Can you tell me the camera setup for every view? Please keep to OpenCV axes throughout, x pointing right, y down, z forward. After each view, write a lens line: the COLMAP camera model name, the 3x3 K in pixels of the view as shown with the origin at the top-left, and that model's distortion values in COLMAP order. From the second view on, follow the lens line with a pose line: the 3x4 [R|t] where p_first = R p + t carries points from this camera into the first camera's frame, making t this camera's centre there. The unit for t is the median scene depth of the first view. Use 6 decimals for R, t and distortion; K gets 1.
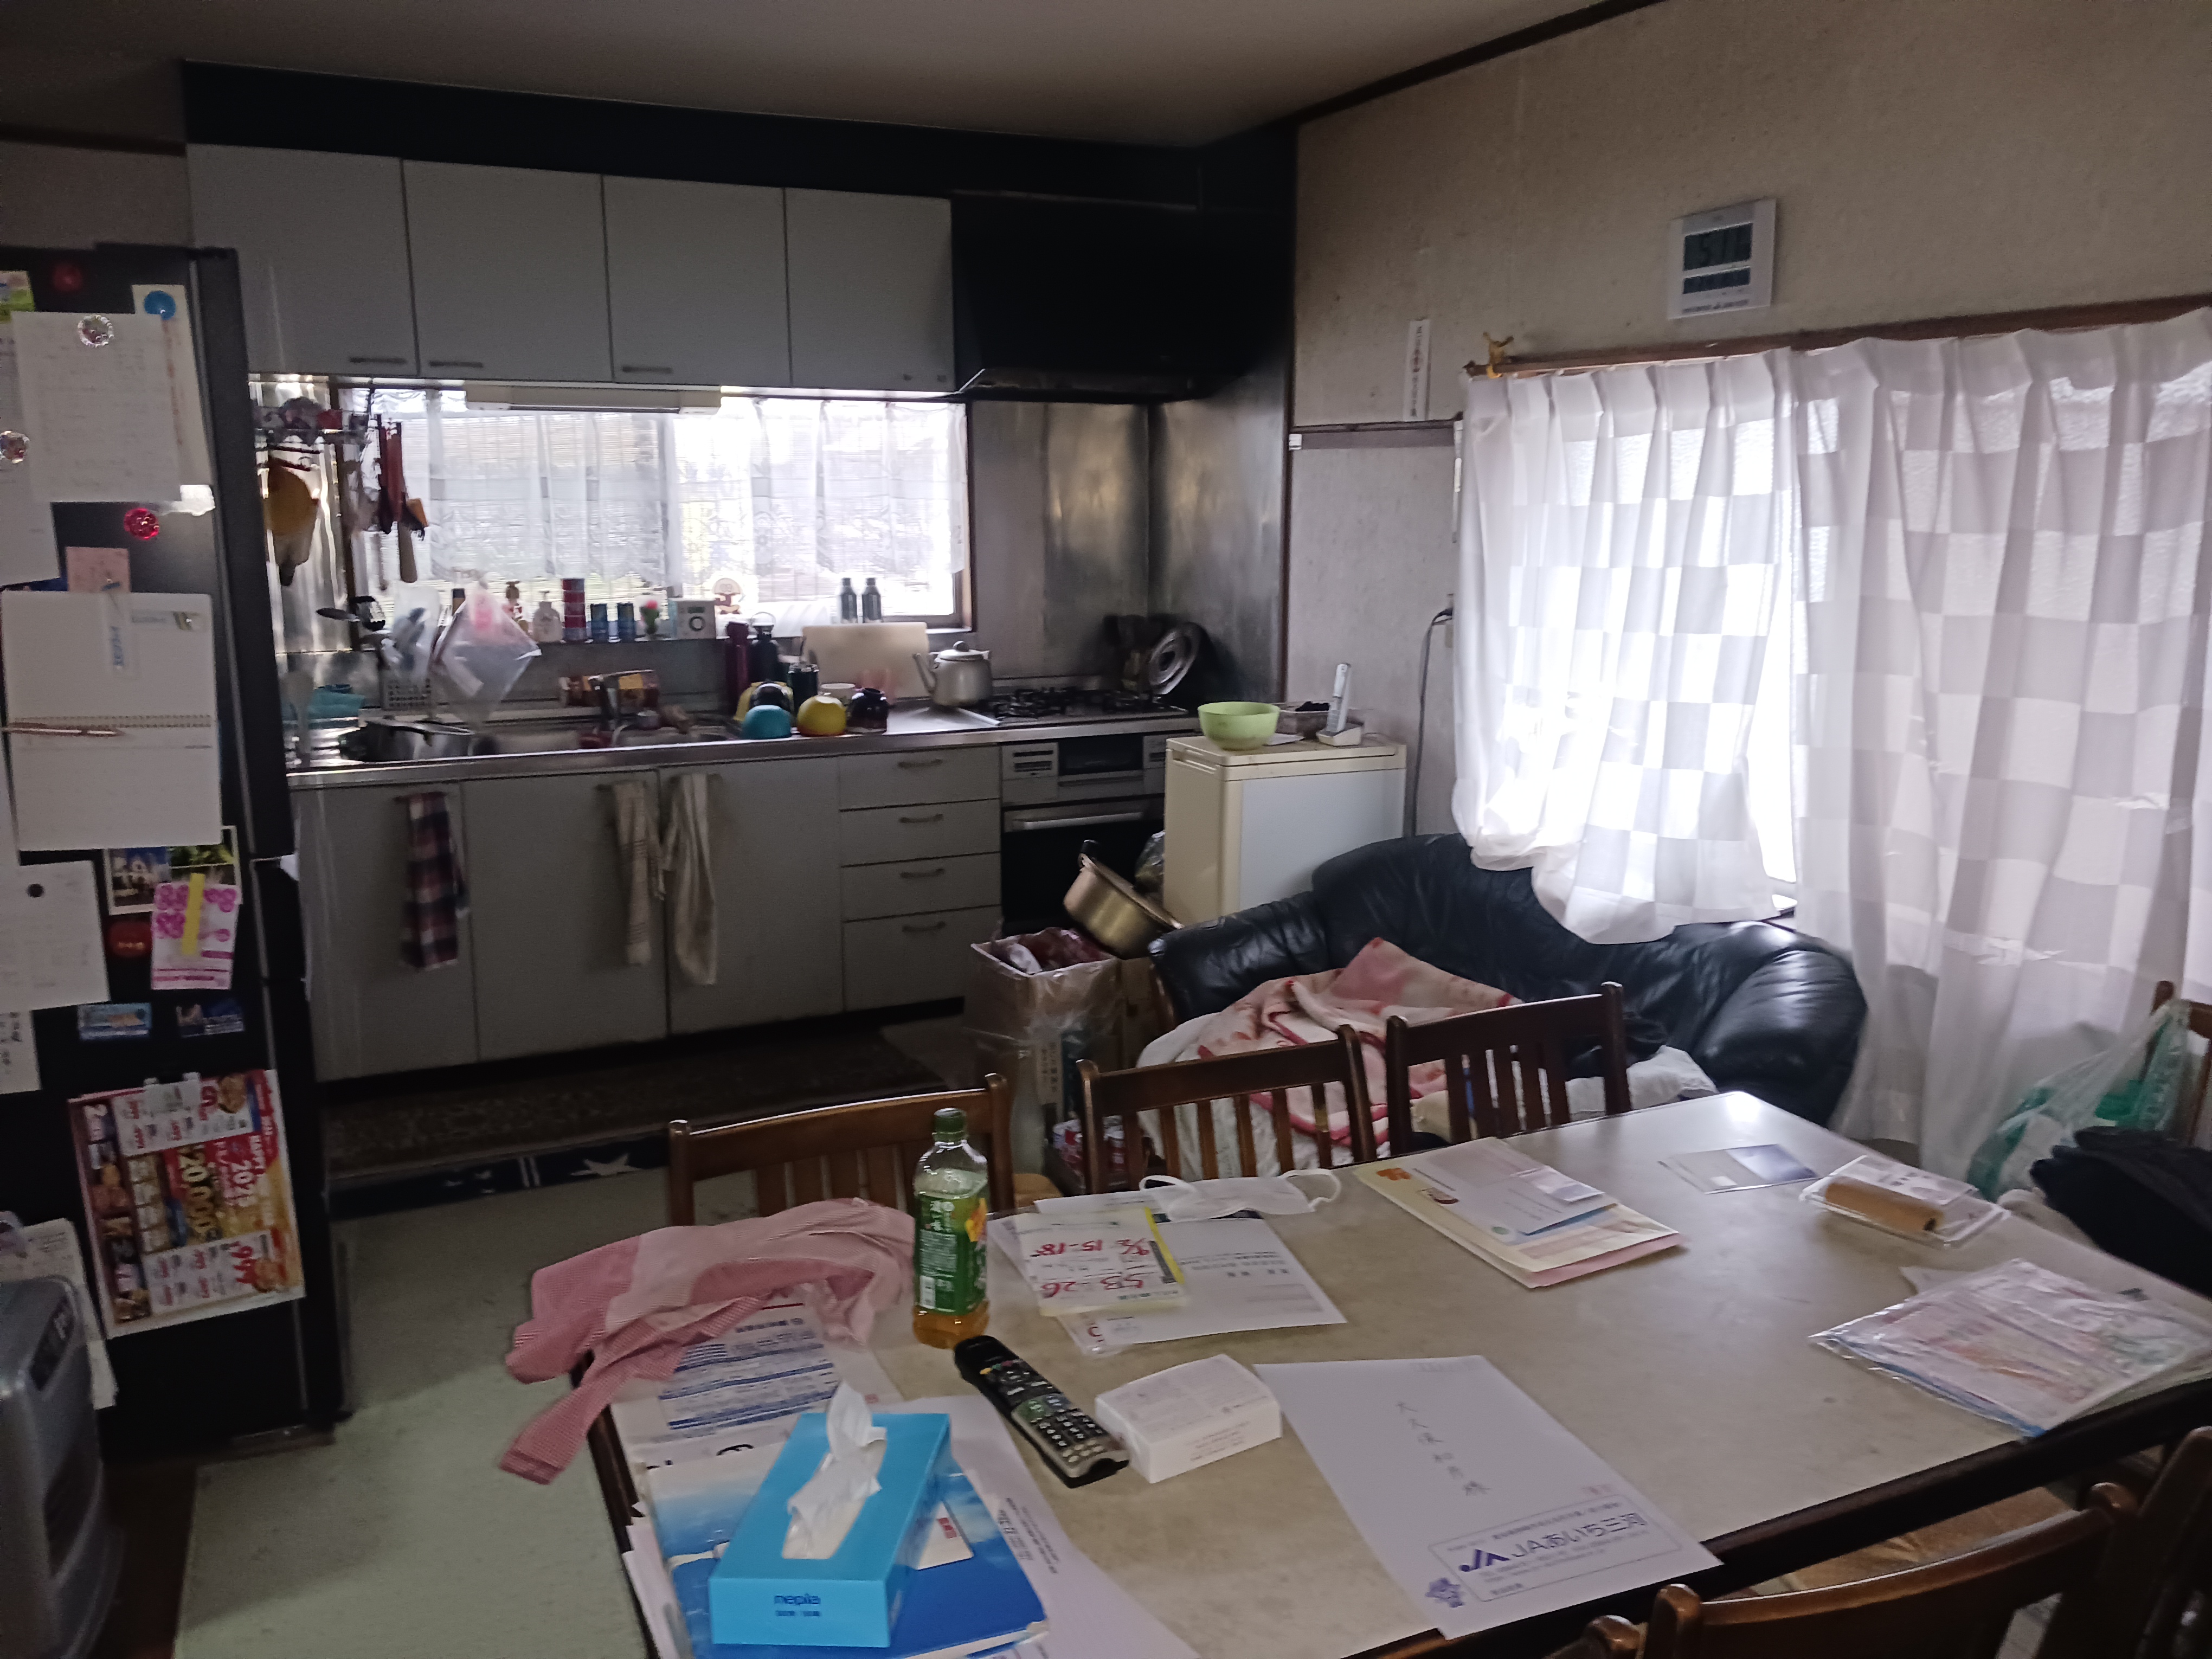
lens RADIAL K [[1746.9, 0, 1107.8], [0, 1746.9, 816.7], [0, 0, 1]] dist [0.026720, -0.004669]
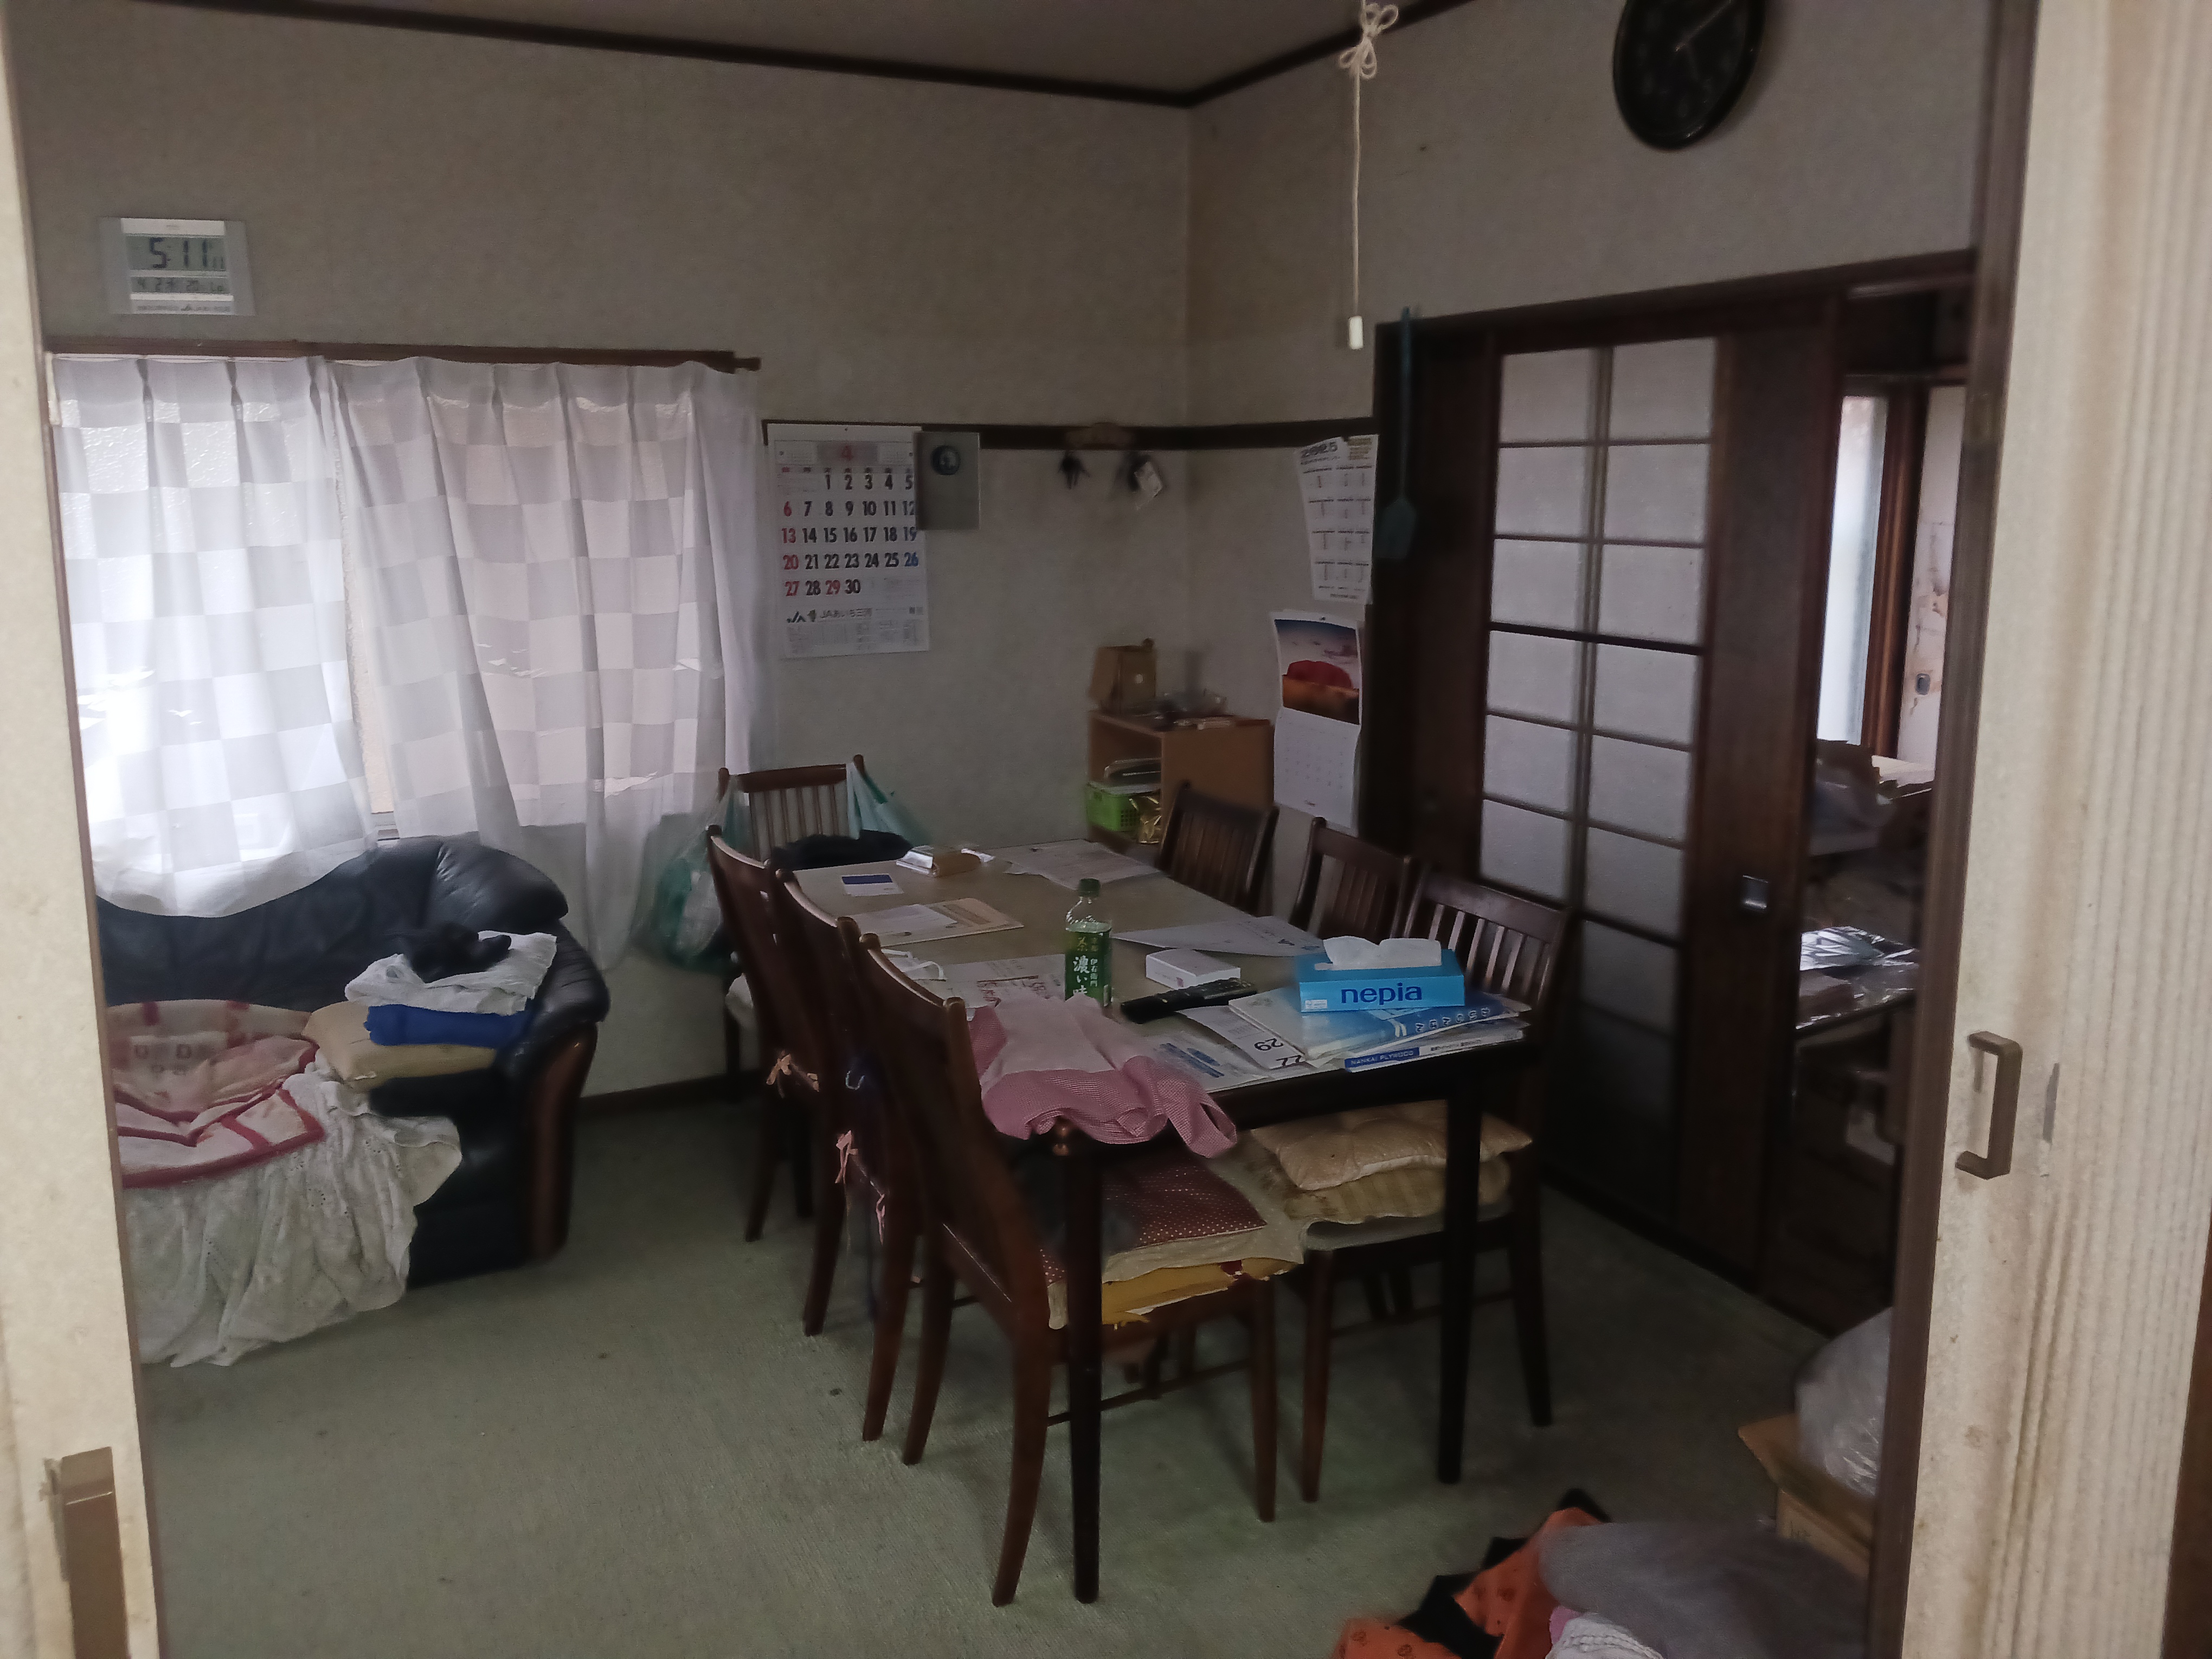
lens RADIAL K [[1746.9, 0, 1102.9], [0, 1746.9, 830.9], [0, 0, 1]] dist [0.026720, -0.004669]
pose [[-0.030351, -0.208461, 0.977560, -0.911090], [0.205071, 0.955907, 0.210211, -0.107865], [-0.978276, 0.206849, 0.013737, 0.562270]]
